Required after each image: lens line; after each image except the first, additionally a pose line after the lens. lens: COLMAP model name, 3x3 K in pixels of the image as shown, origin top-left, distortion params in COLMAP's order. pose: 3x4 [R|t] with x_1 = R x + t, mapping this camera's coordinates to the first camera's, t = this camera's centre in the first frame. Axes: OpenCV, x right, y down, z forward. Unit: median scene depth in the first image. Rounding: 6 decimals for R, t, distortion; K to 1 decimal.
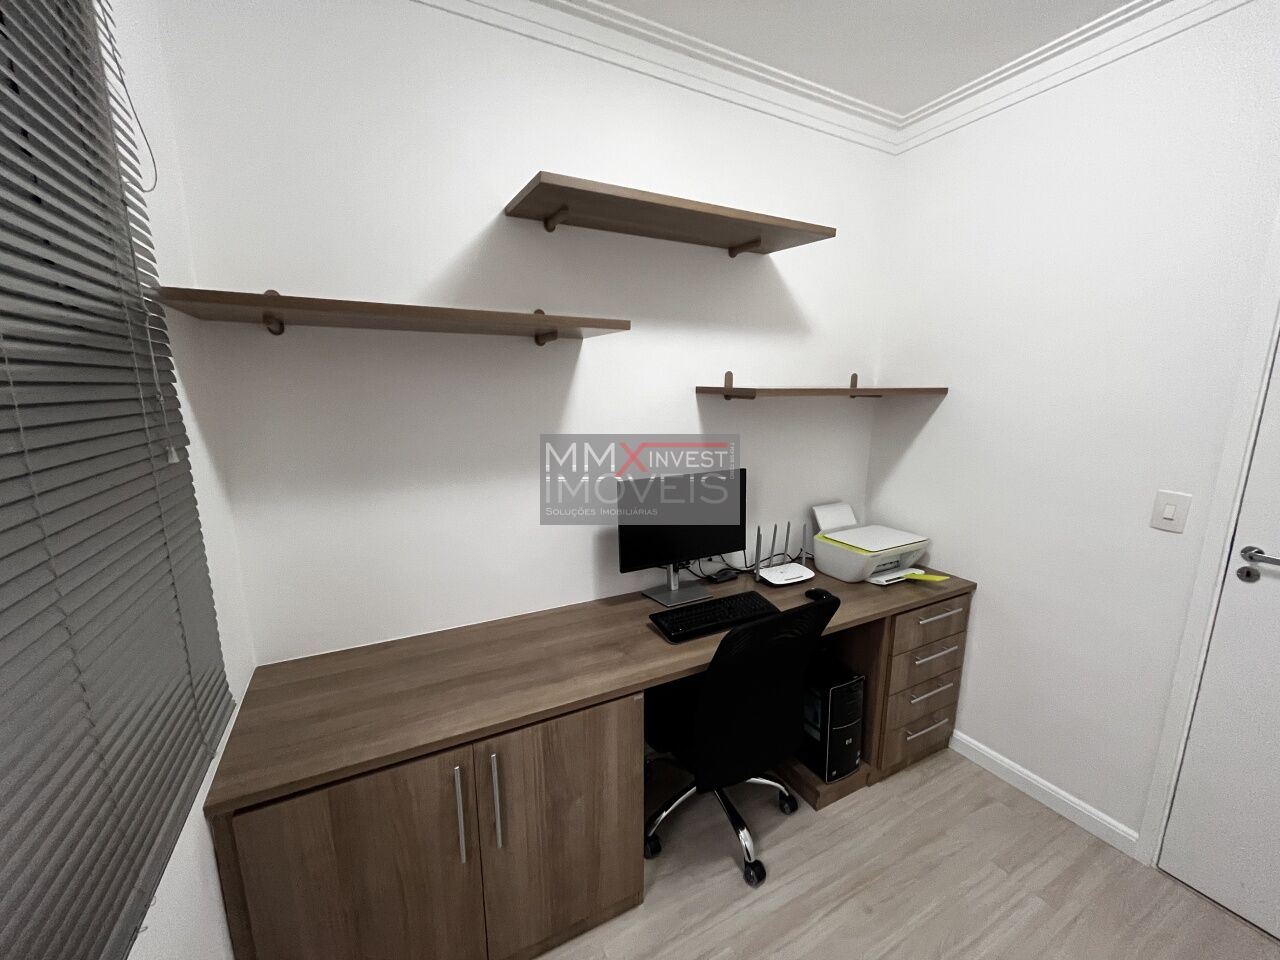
lens RADIAL K [[513.3, 0, 635.7], [0, 513.3, 489.0], [0, 0, 1]] dist [-0.002676, -0.000860]
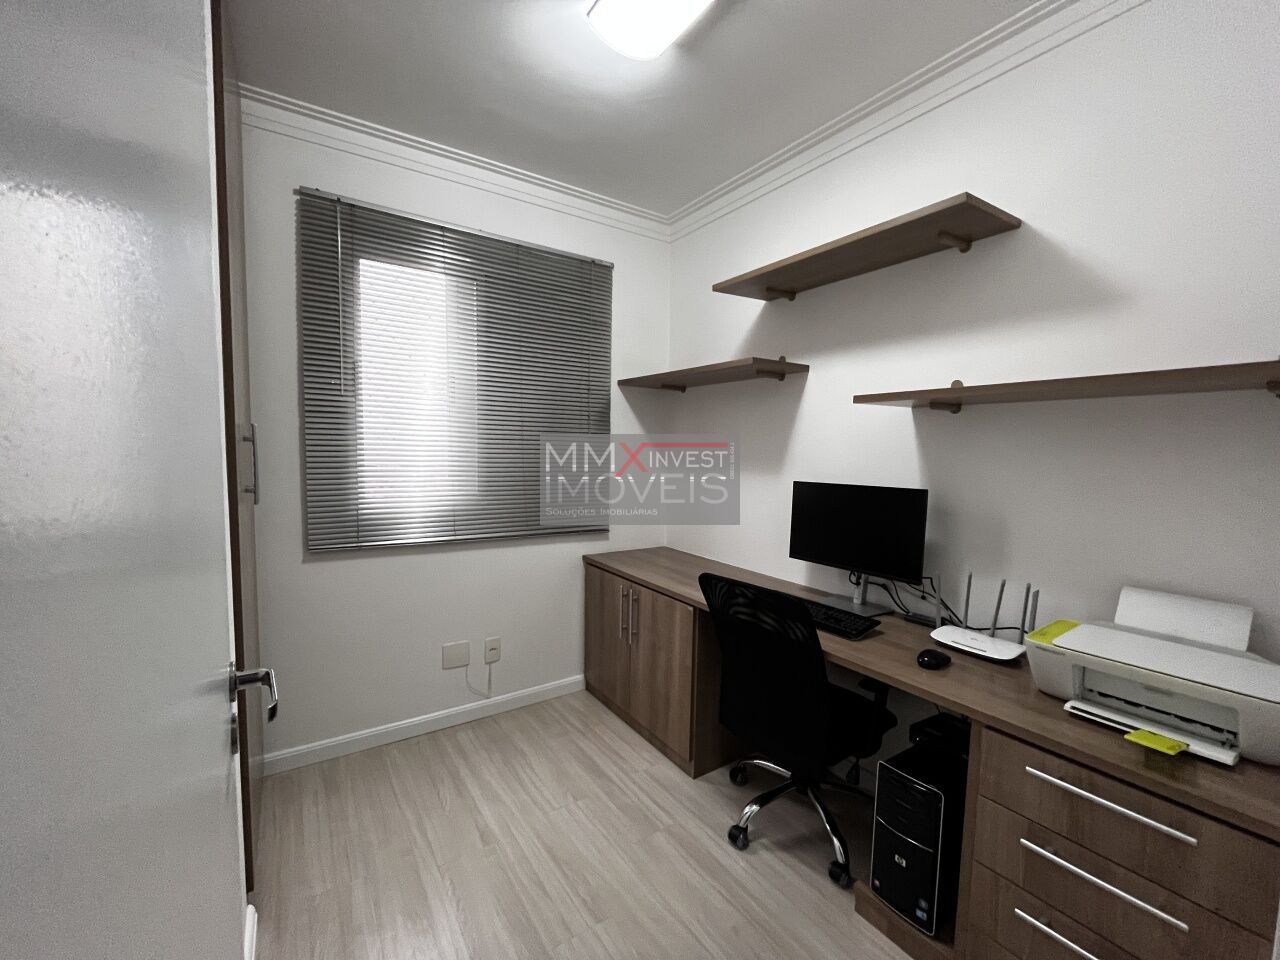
lens RADIAL K [[513.3, 0, 633.8], [0, 513.3, 483.1], [0, 0, 1]] dist [-0.002676, -0.000860]
pose [[0.101728, 0.071256, -0.992257, 1.239119], [-0.207239, 0.977066, 0.048919, 0.011893], [0.972987, 0.200658, 0.114162, 0.517707]]
